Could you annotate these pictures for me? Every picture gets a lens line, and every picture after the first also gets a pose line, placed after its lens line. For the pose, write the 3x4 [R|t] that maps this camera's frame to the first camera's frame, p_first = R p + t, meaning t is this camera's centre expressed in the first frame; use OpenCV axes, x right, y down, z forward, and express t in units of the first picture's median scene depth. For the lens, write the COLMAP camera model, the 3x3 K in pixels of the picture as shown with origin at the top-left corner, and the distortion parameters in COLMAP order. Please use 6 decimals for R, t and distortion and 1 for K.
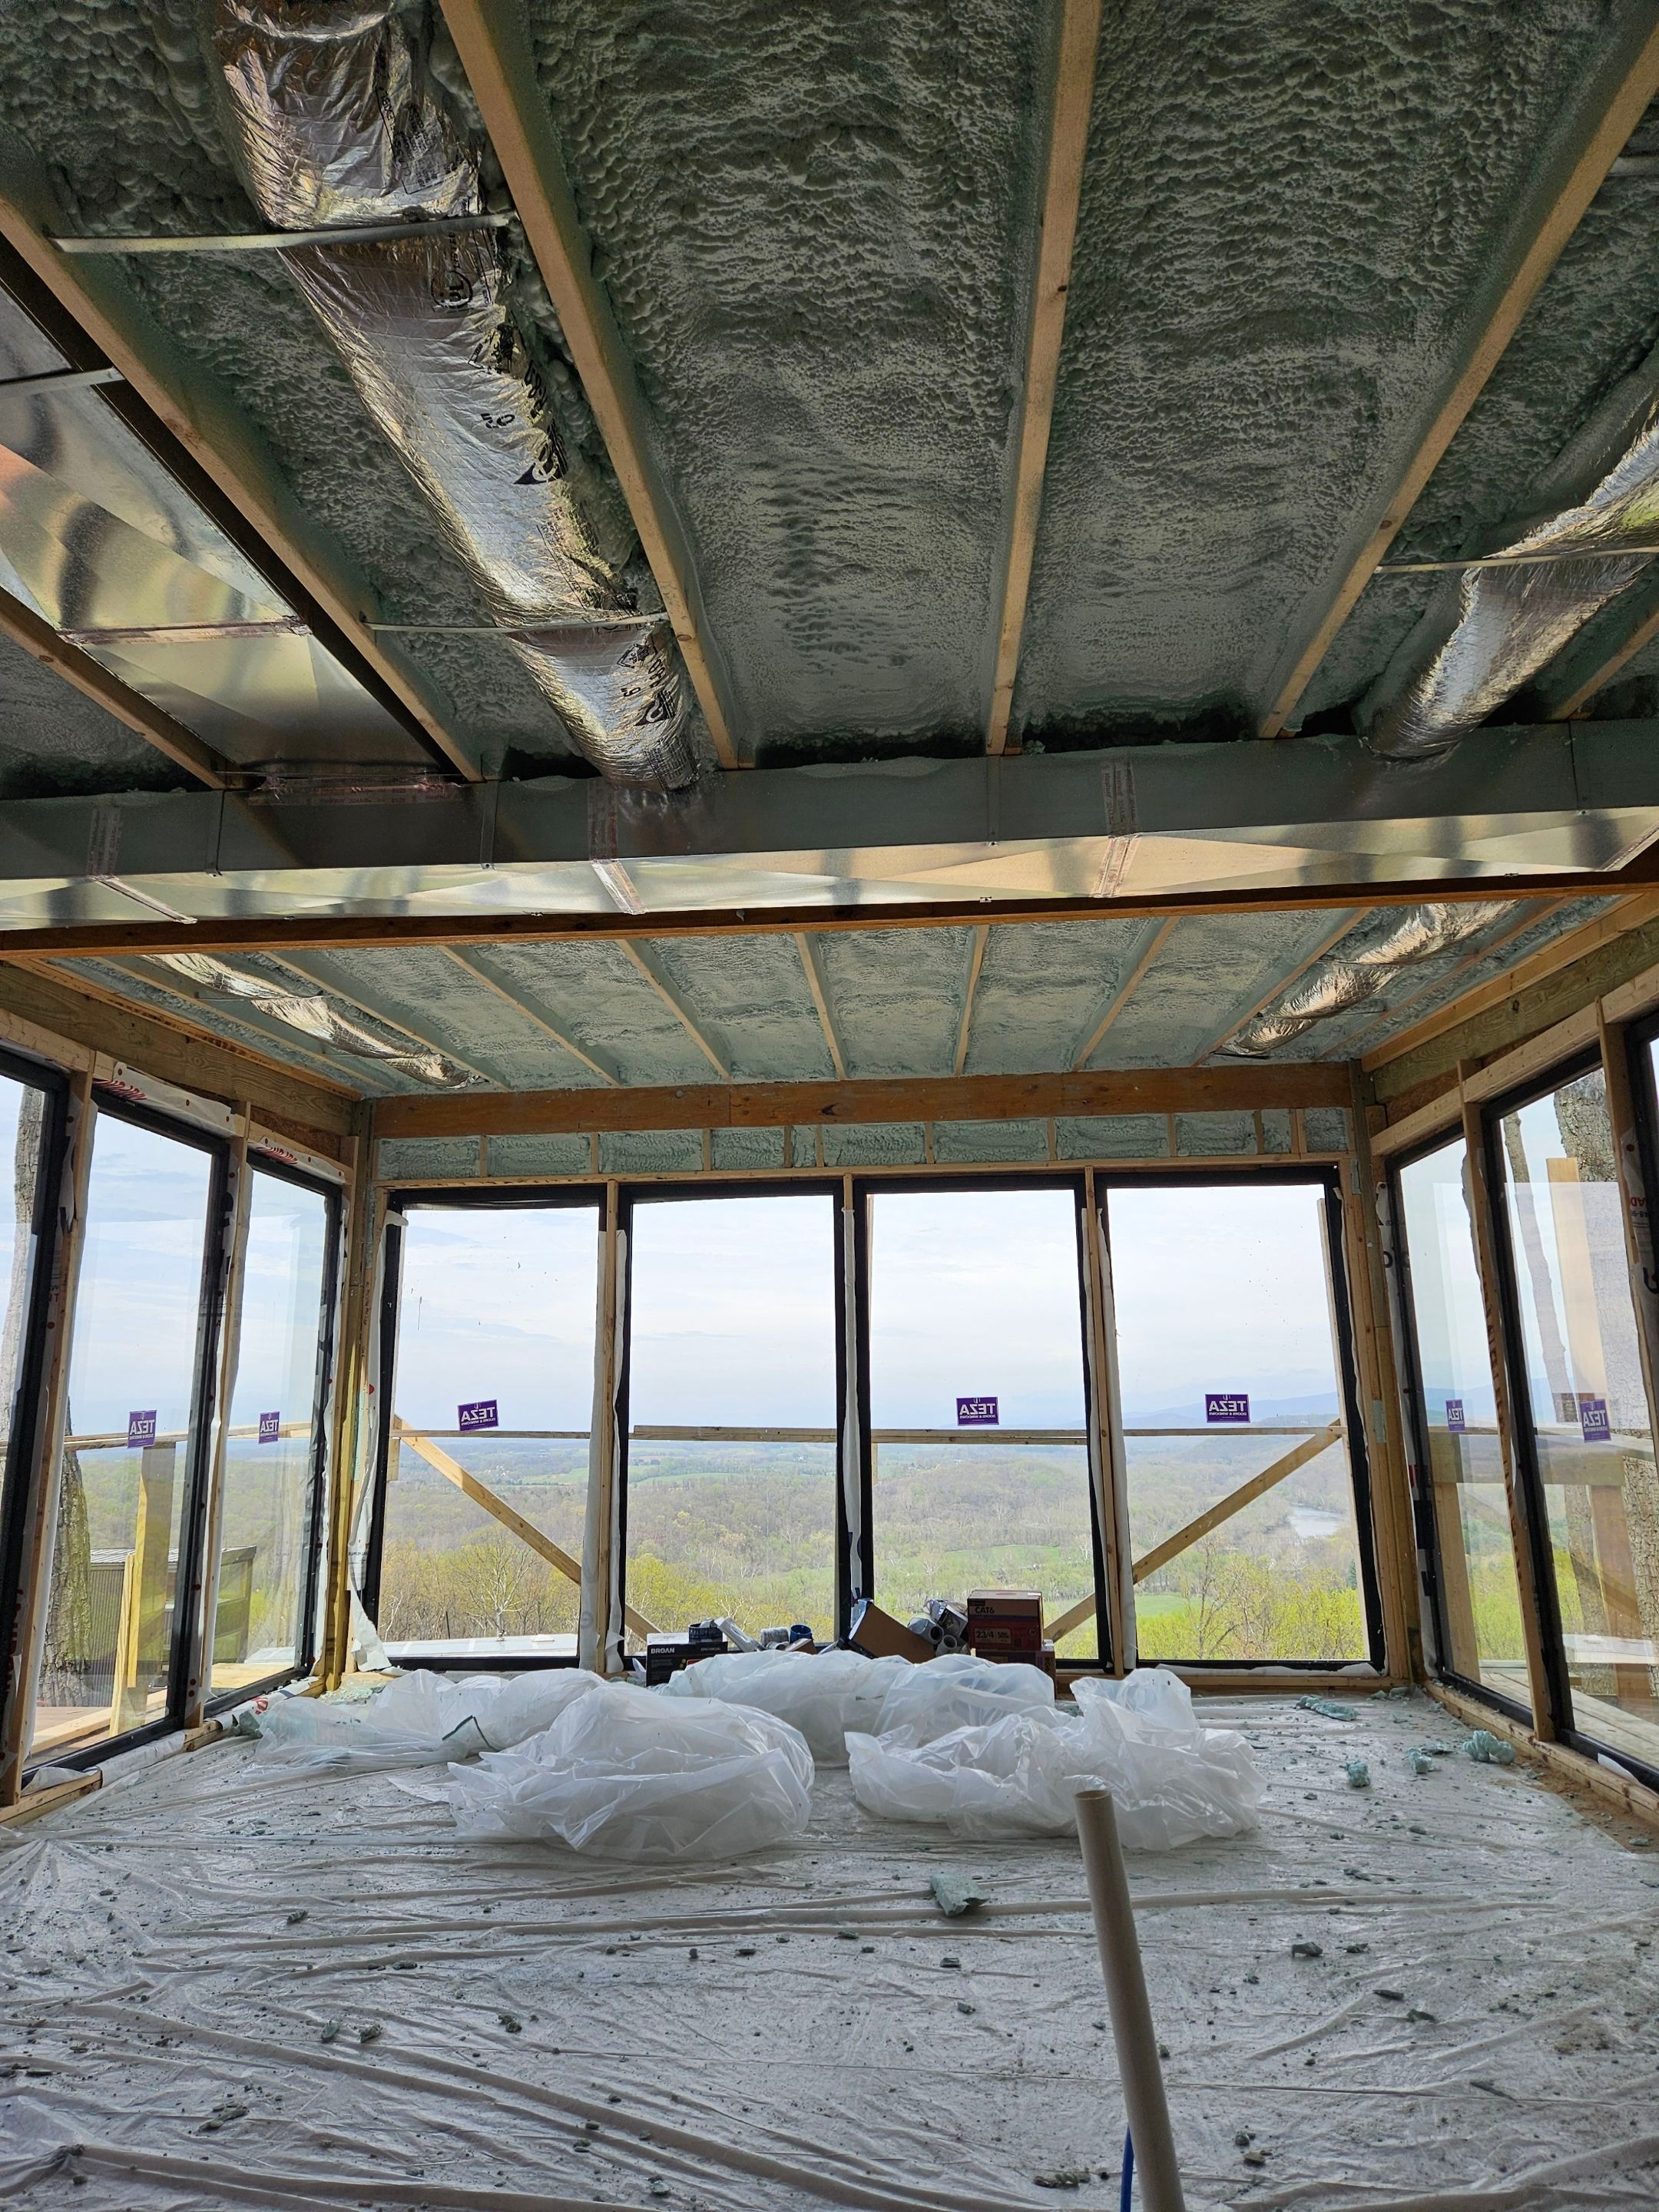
lens RADIAL K [[1472.5, 0, 816.1], [0, 1472.5, 1092.1], [0, 0, 1]] dist [0.082093, -0.069429]
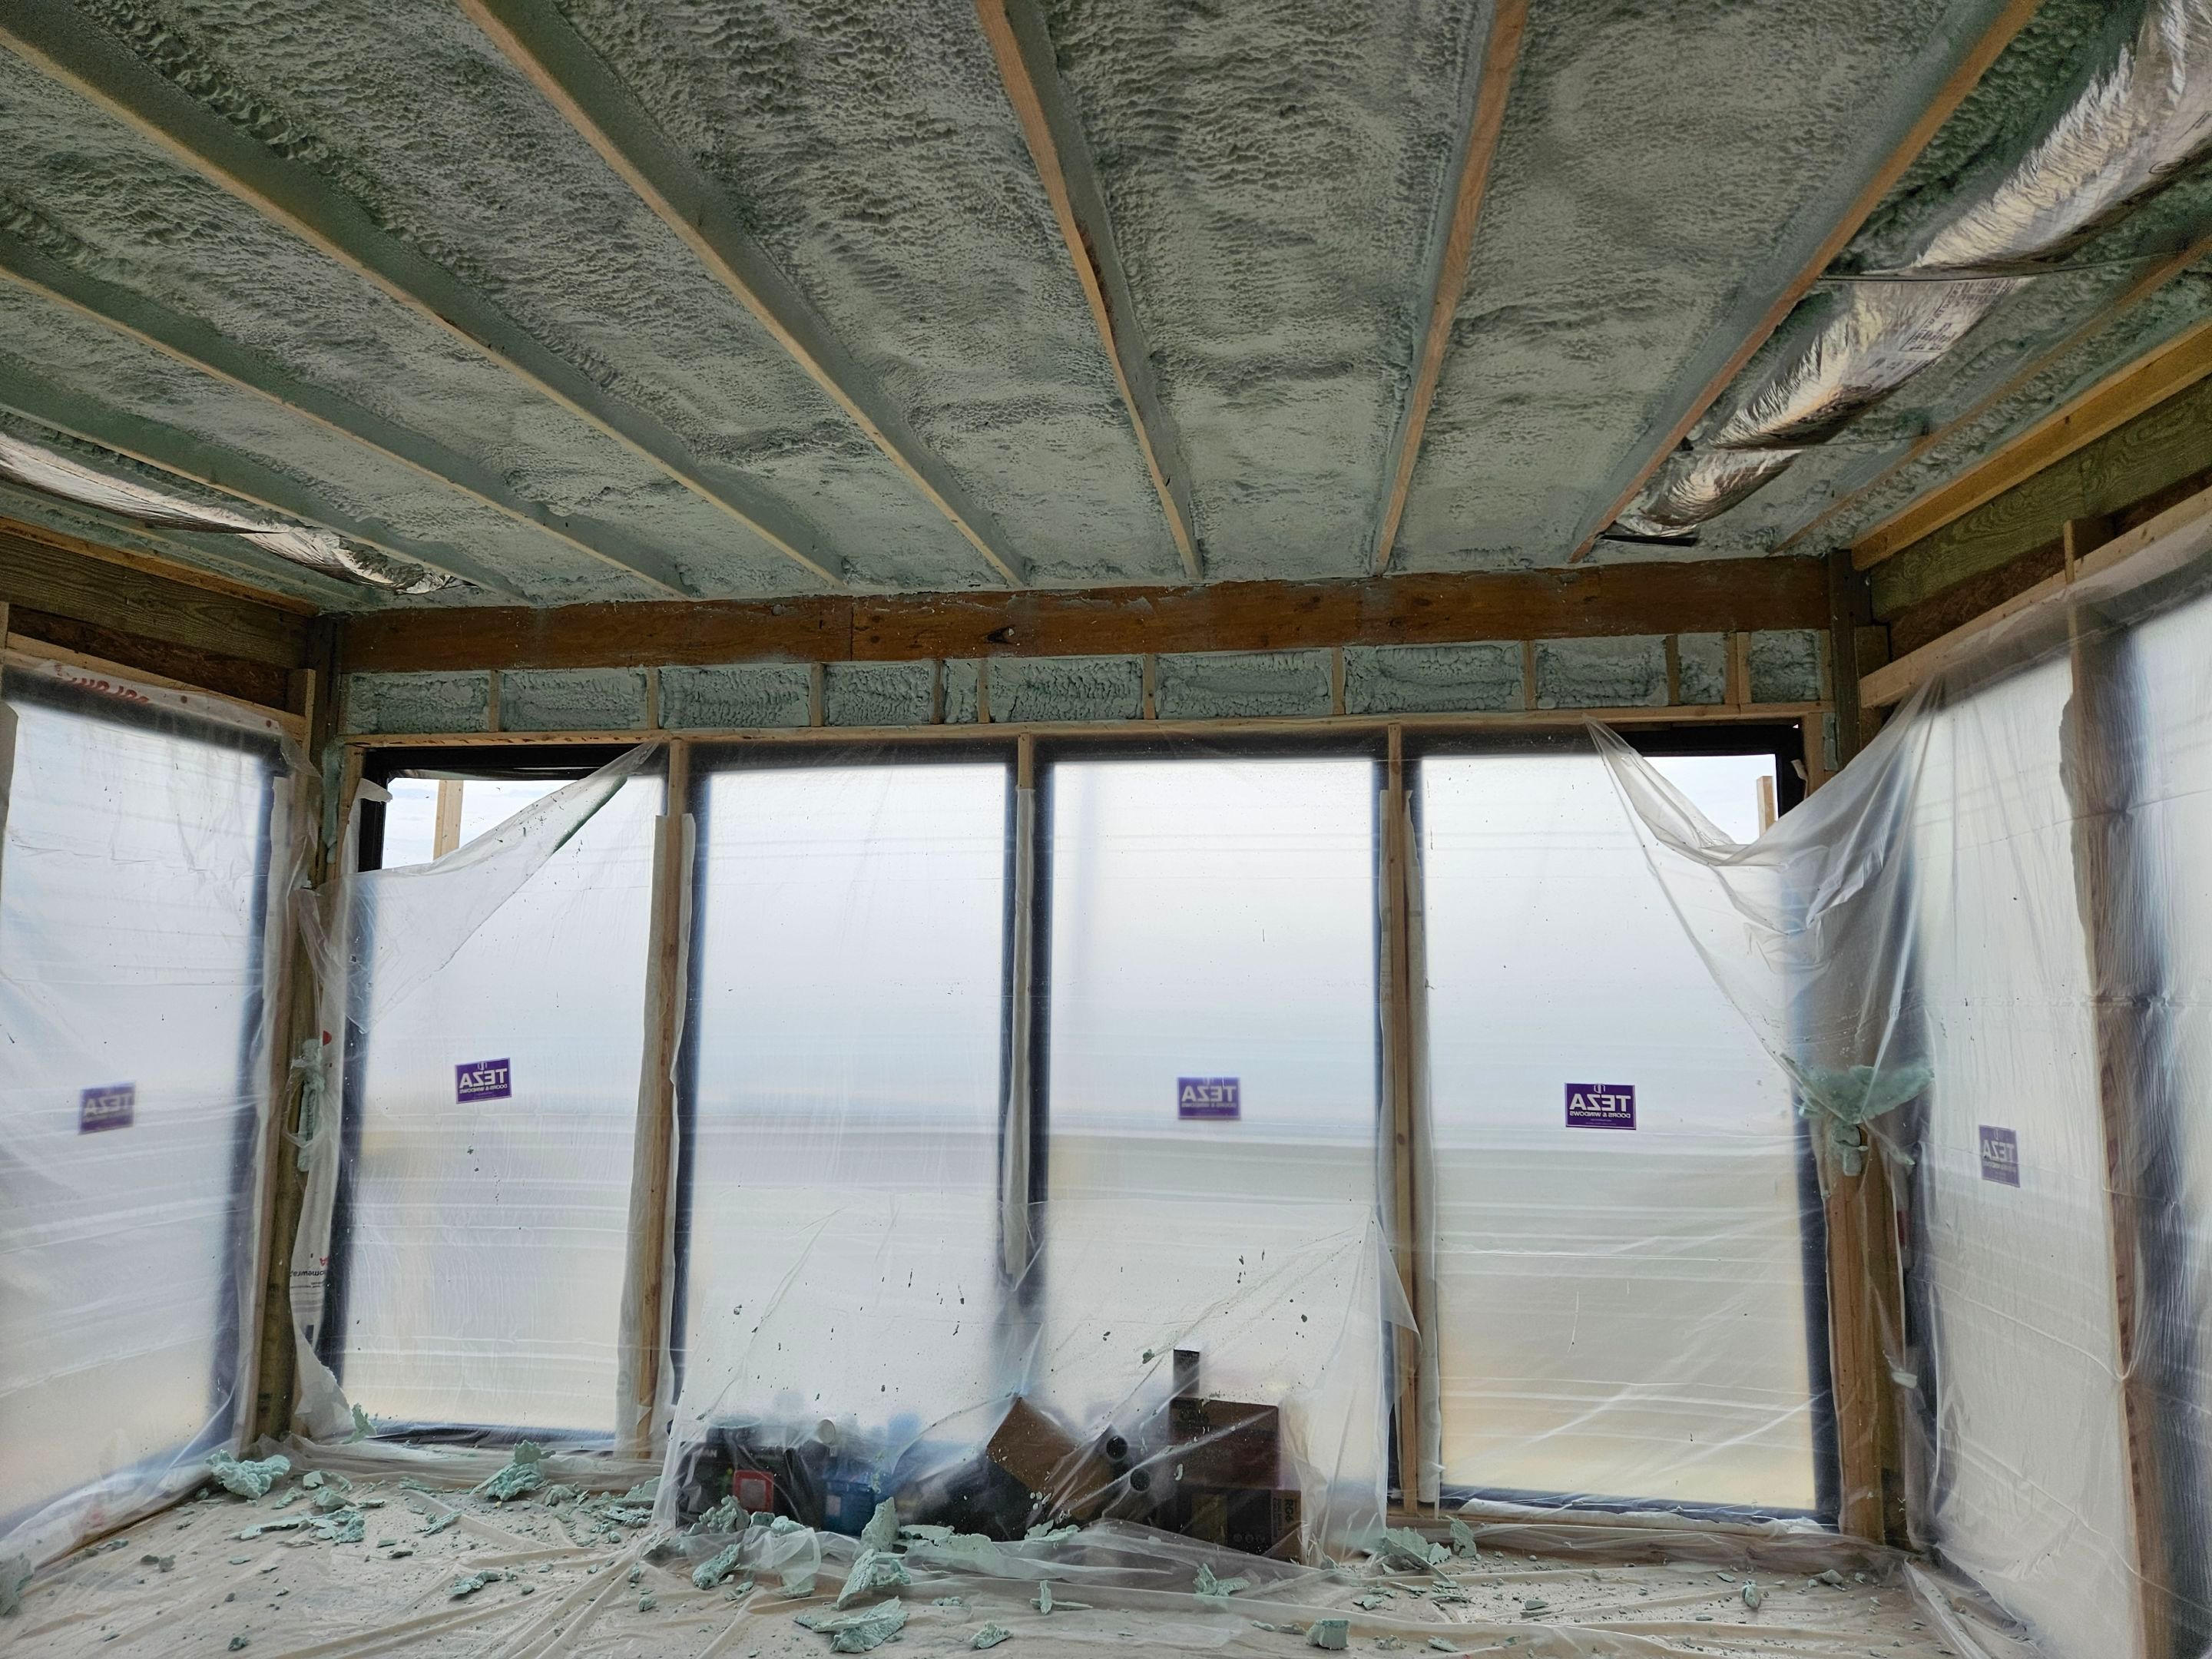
lens RADIAL K [[1469.0, 0, 1101.6], [0, 1469.0, 813.7], [0, 0, 1]] dist [0.084086, -0.070802]
pose [[0.997315, 0.013300, -0.072009, 0.175947], [-0.005764, 0.994573, 0.103877, 0.039248], [0.073000, -0.103183, 0.991980, 0.596774]]
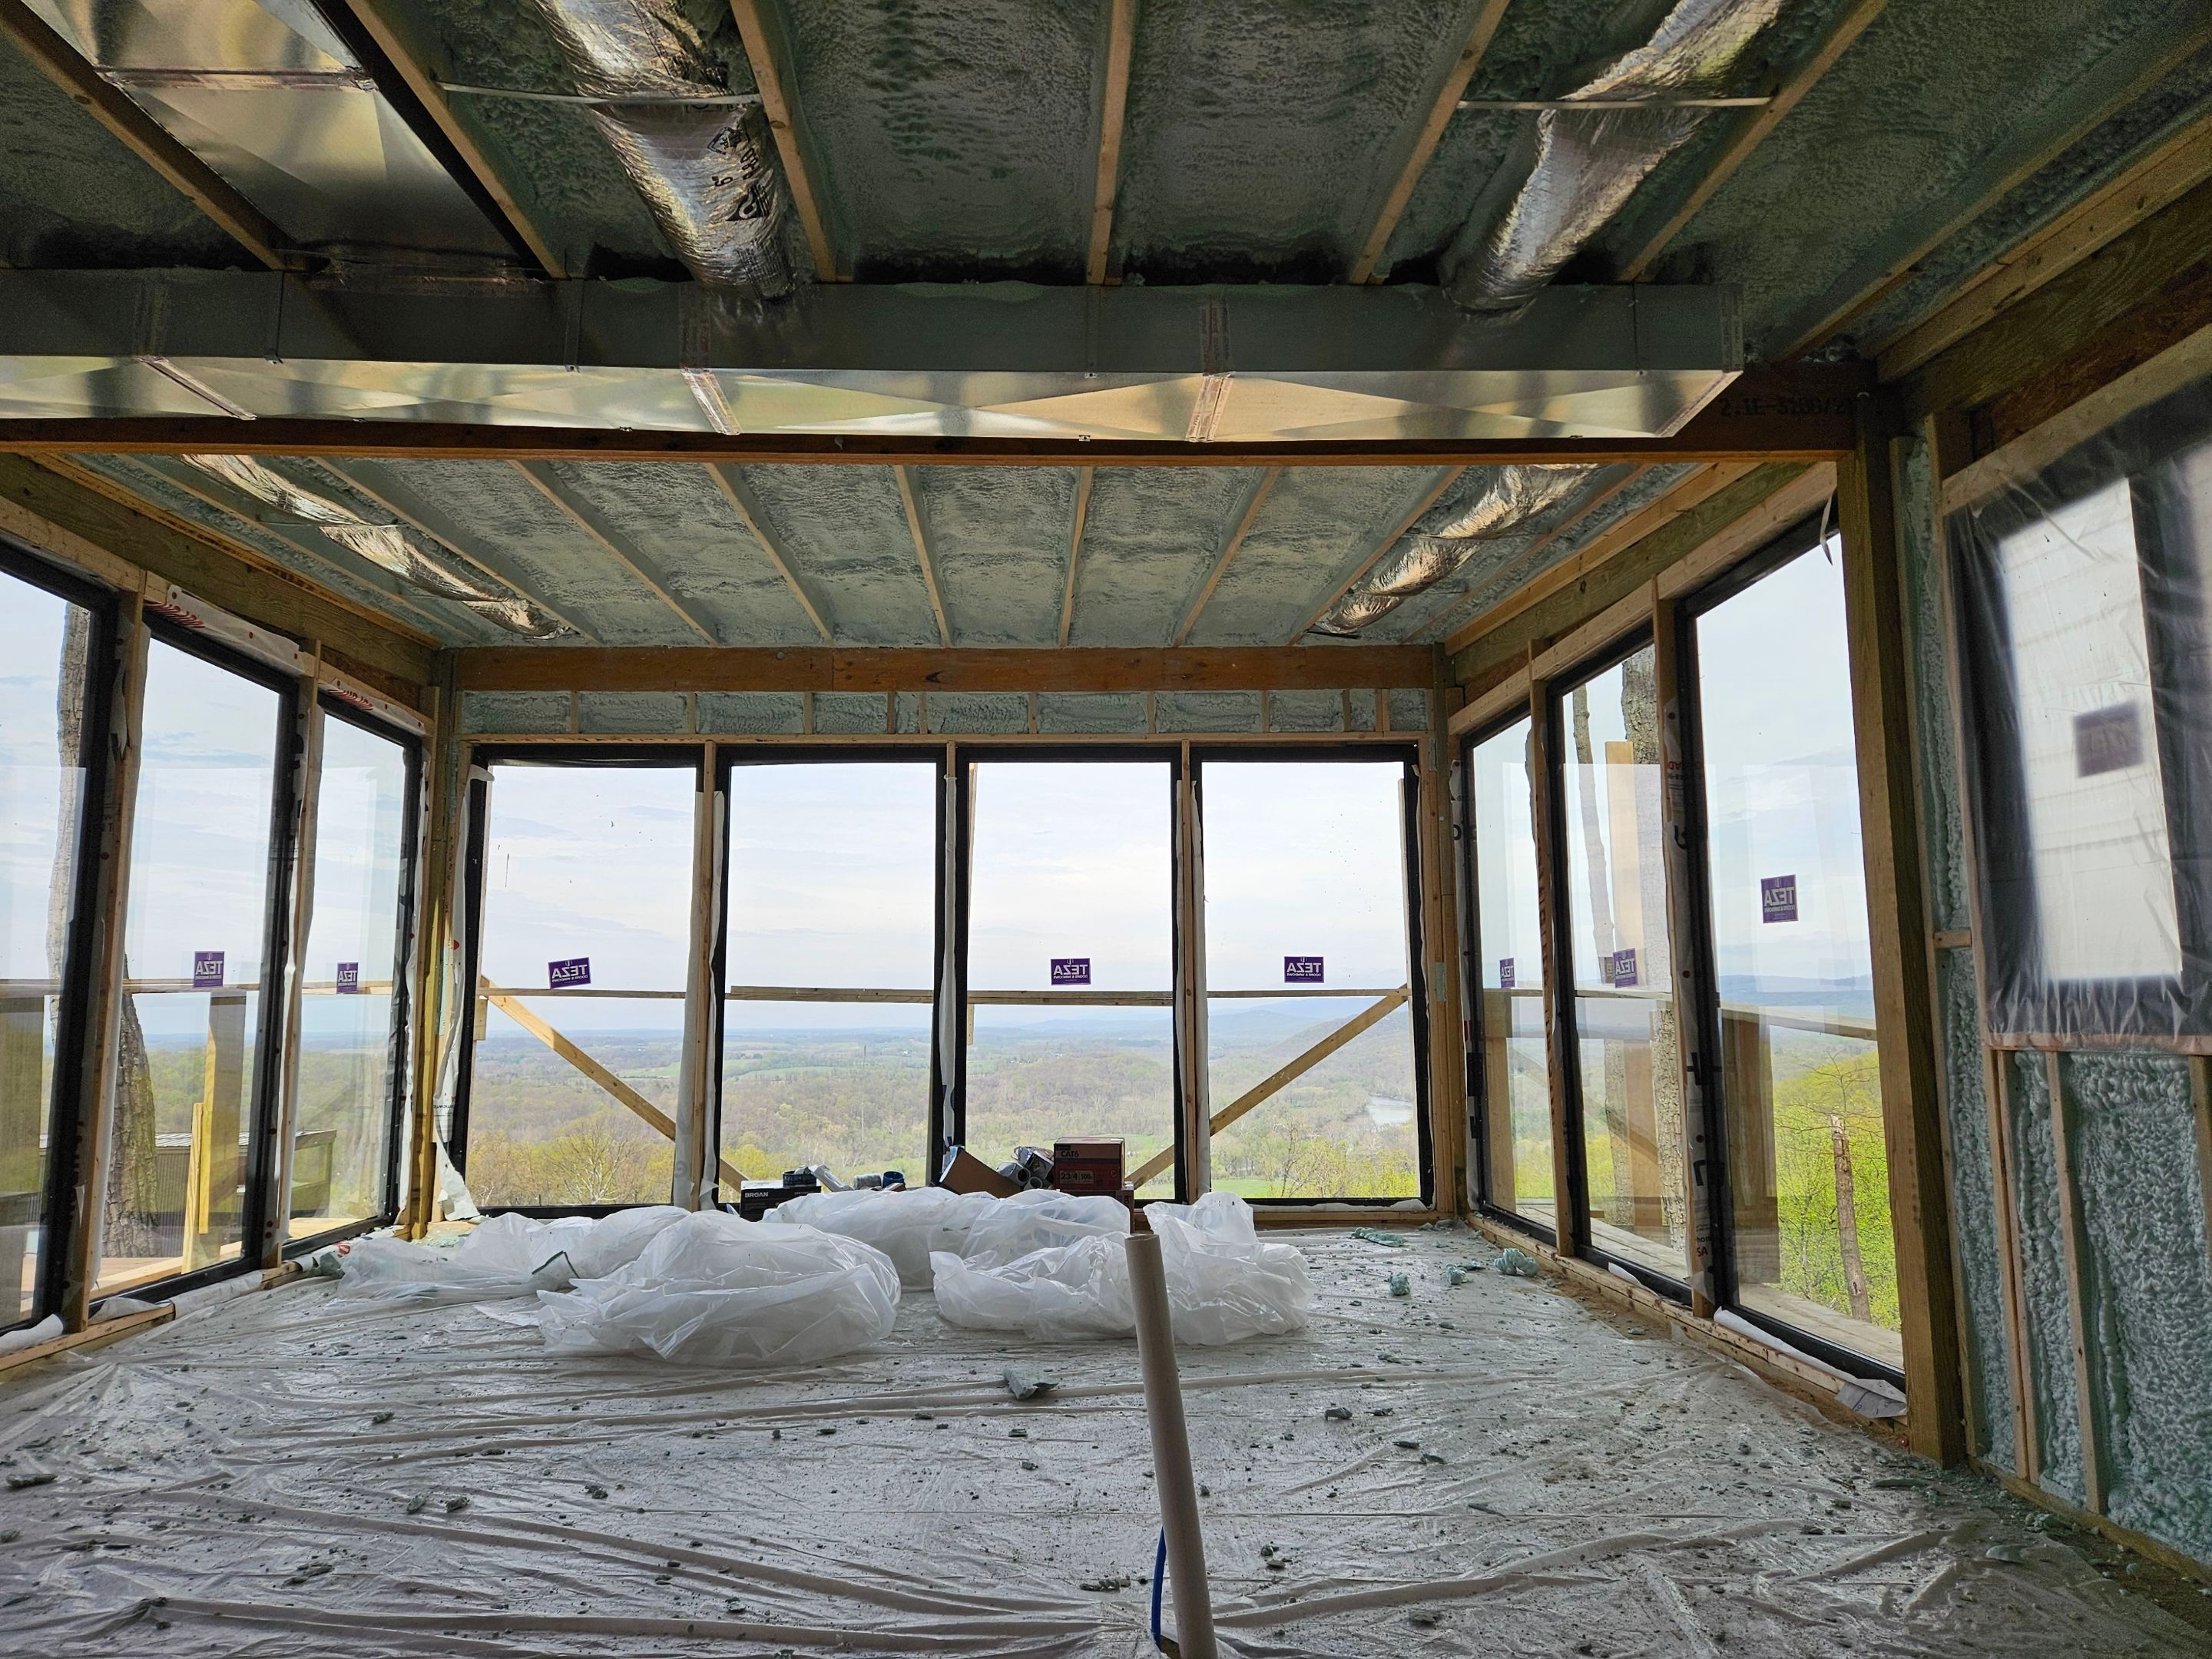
lens RADIAL K [[1471.3, 0, 1091.1], [0, 1471.3, 826.7], [0, 0, 1]] dist [0.082011, -0.068307]
pose [[0.993487, 0.021325, 0.111932, 0.009565], [-0.031312, 0.995607, 0.088243, 0.037372], [-0.109559, -0.091173, 0.989790, -0.024407]]
